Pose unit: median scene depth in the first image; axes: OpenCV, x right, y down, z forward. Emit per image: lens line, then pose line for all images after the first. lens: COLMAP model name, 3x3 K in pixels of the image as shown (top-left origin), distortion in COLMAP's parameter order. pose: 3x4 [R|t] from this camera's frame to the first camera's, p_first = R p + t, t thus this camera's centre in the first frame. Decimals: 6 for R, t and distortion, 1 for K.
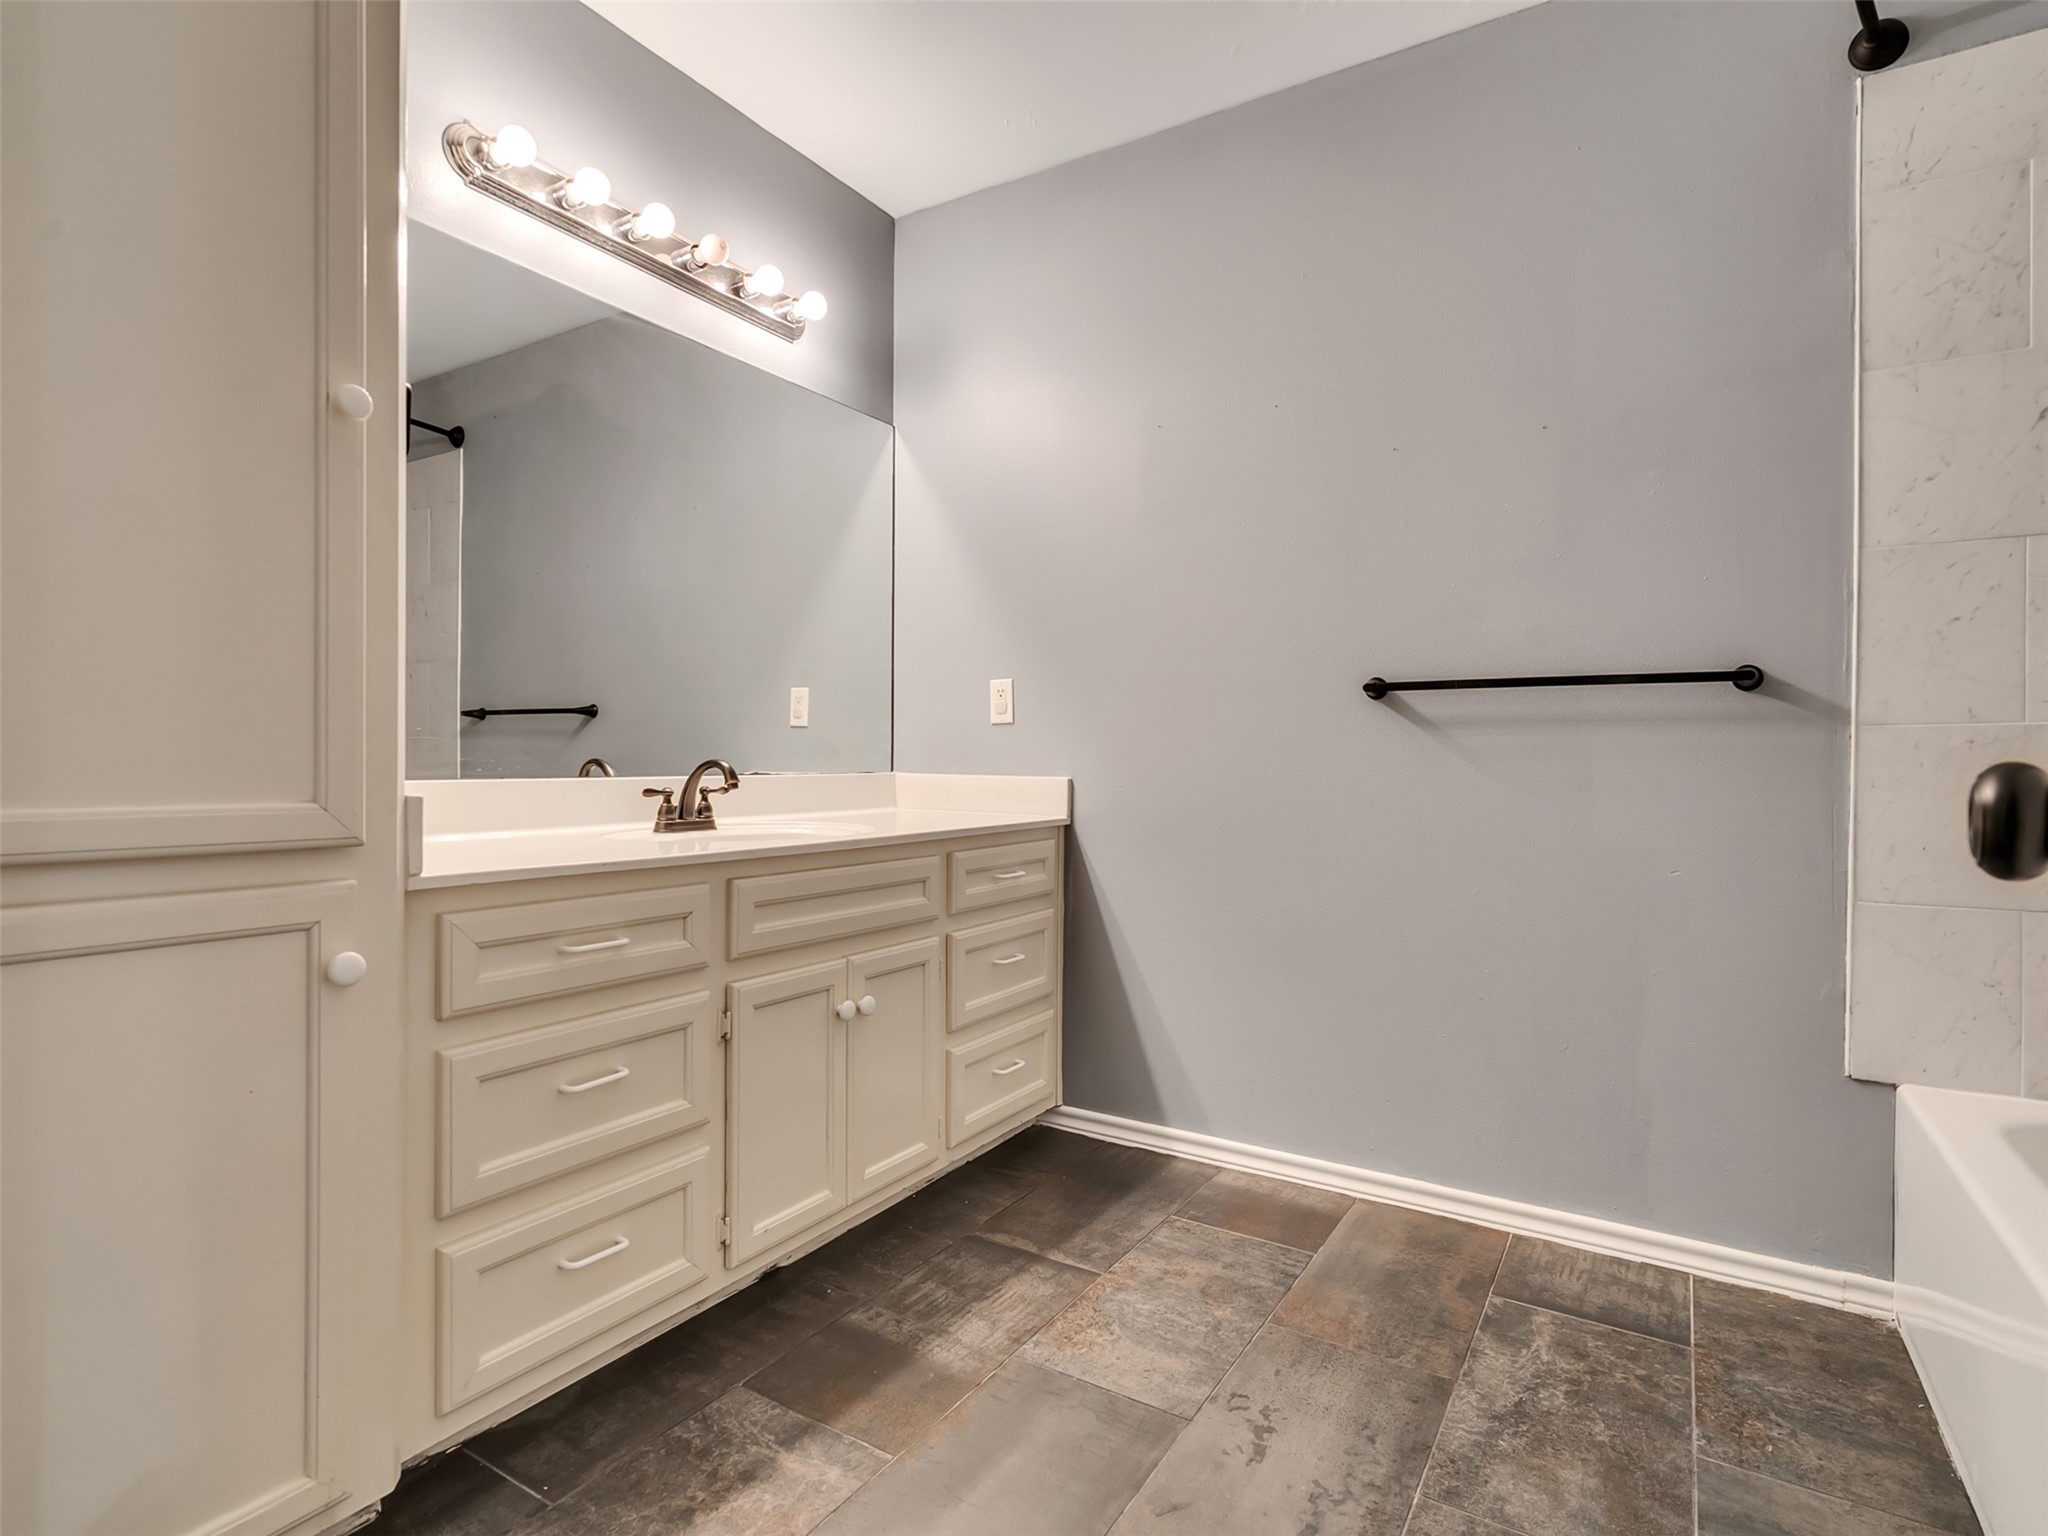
lens RADIAL K [[1057.1, 0, 1013.3], [0, 1057.1, 767.8], [0, 0, 1]] dist [-0.009035, 0.006235]
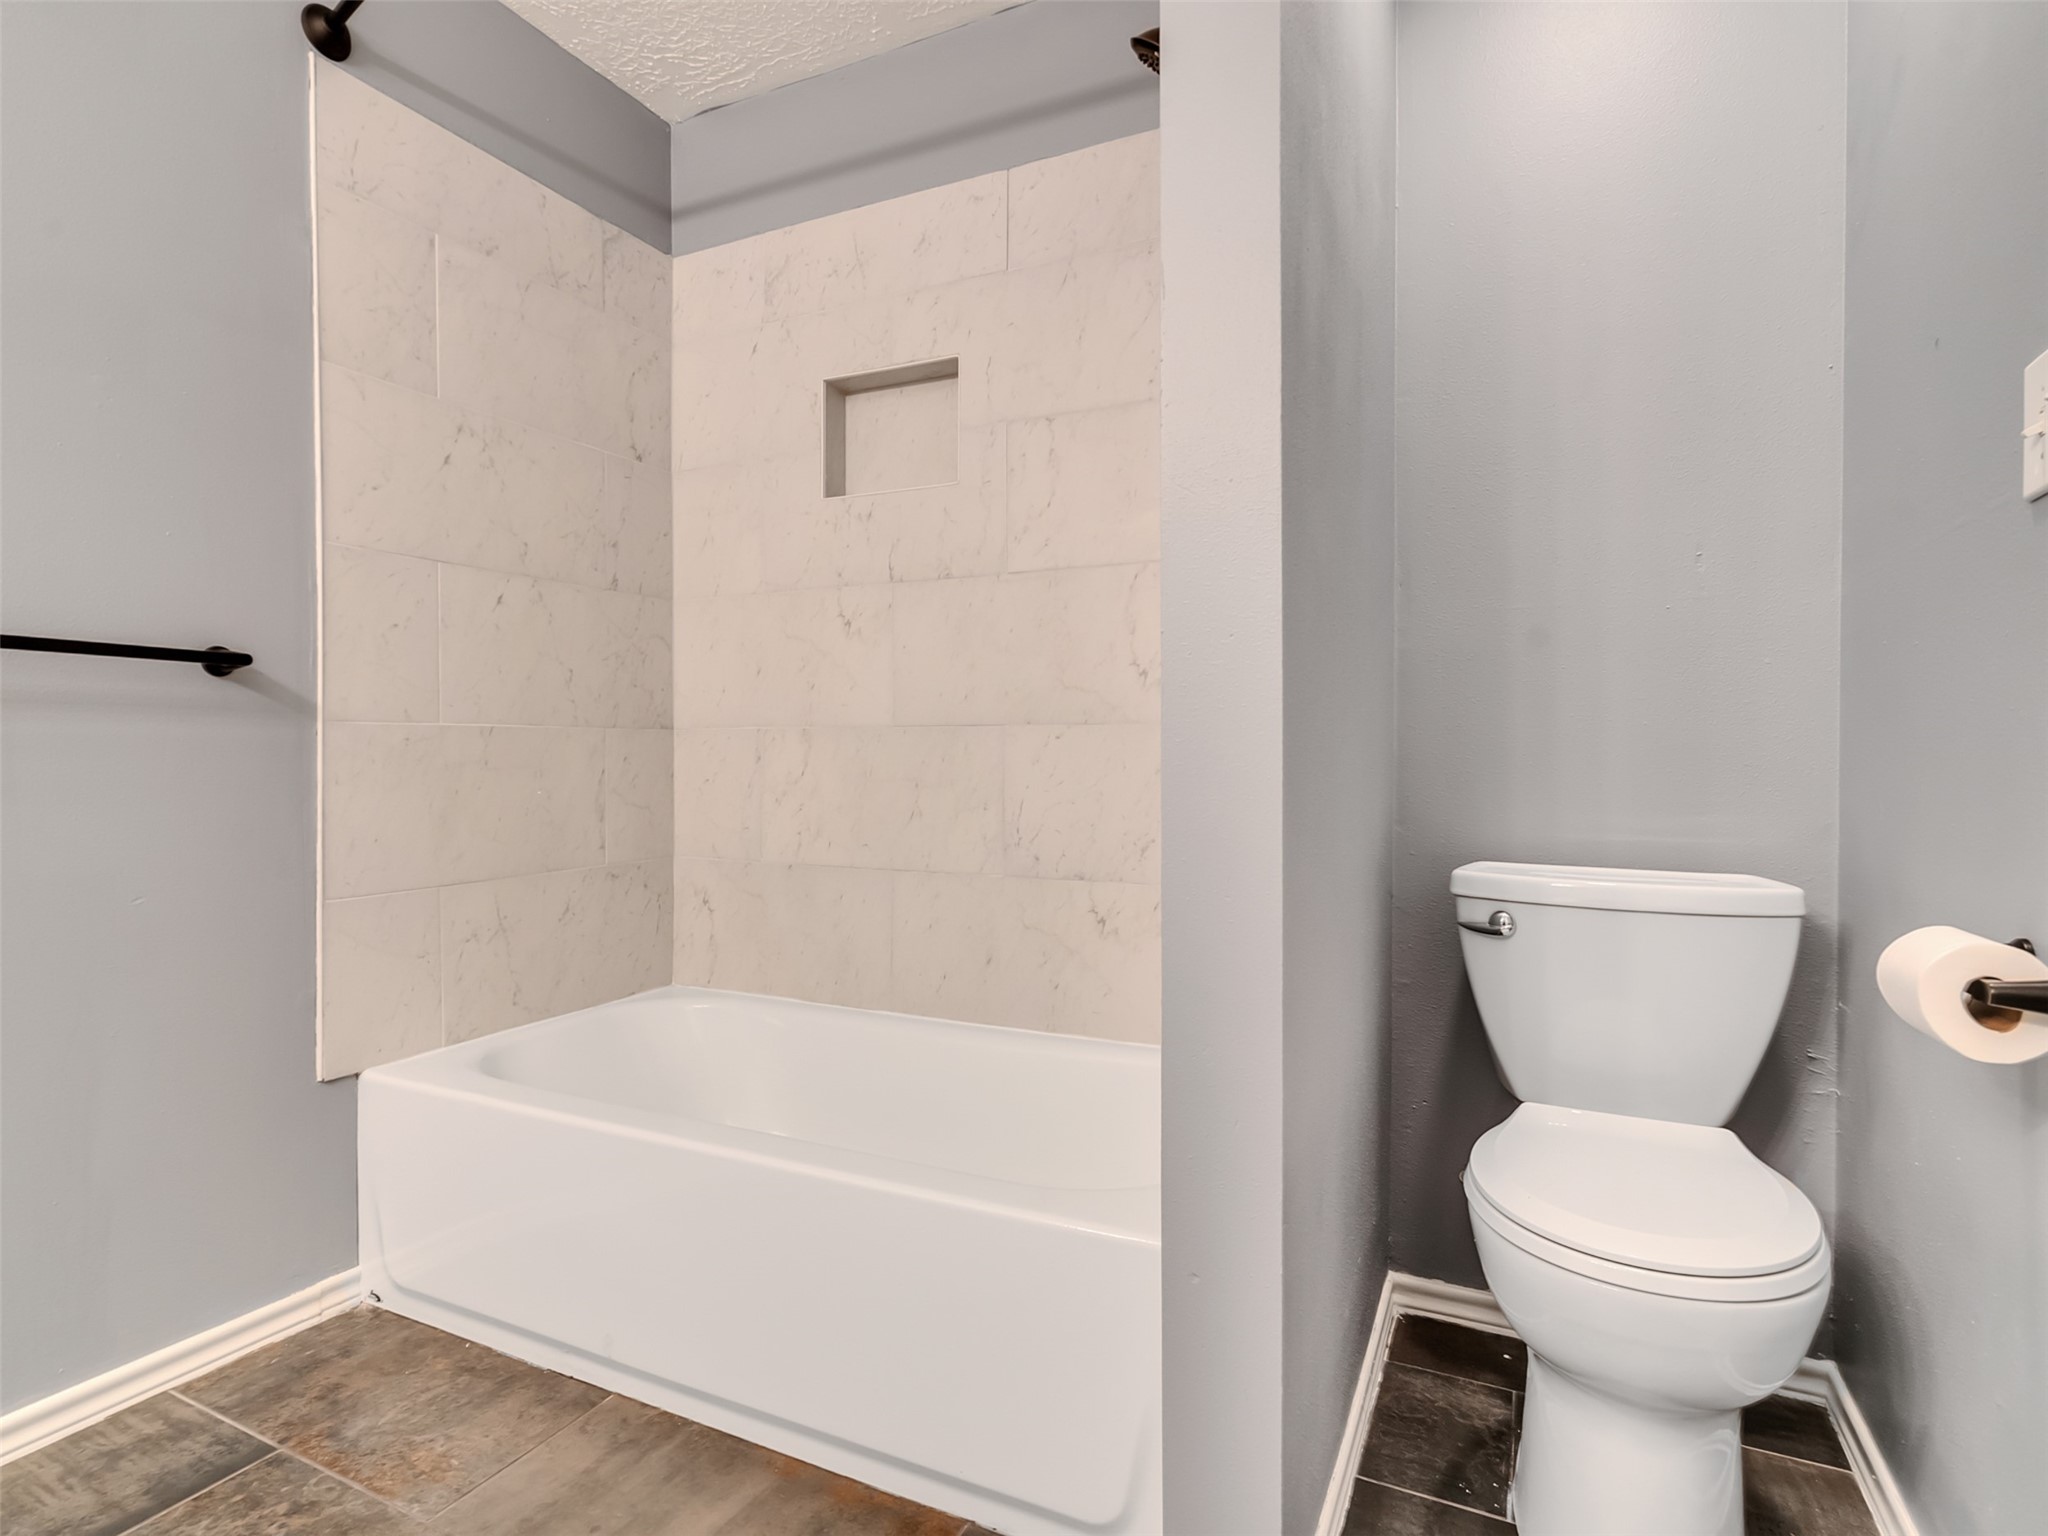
lens RADIAL K [[1057.1, 0, 1013.3], [0, 1057.1, 767.8], [0, 0, 1]] dist [-0.009035, 0.006235]
pose [[-0.096502, -0.015240, 0.995216, -0.235635], [0.003177, 0.999873, 0.015619, -0.009781], [-0.995328, 0.004669, -0.096441, 0.458540]]
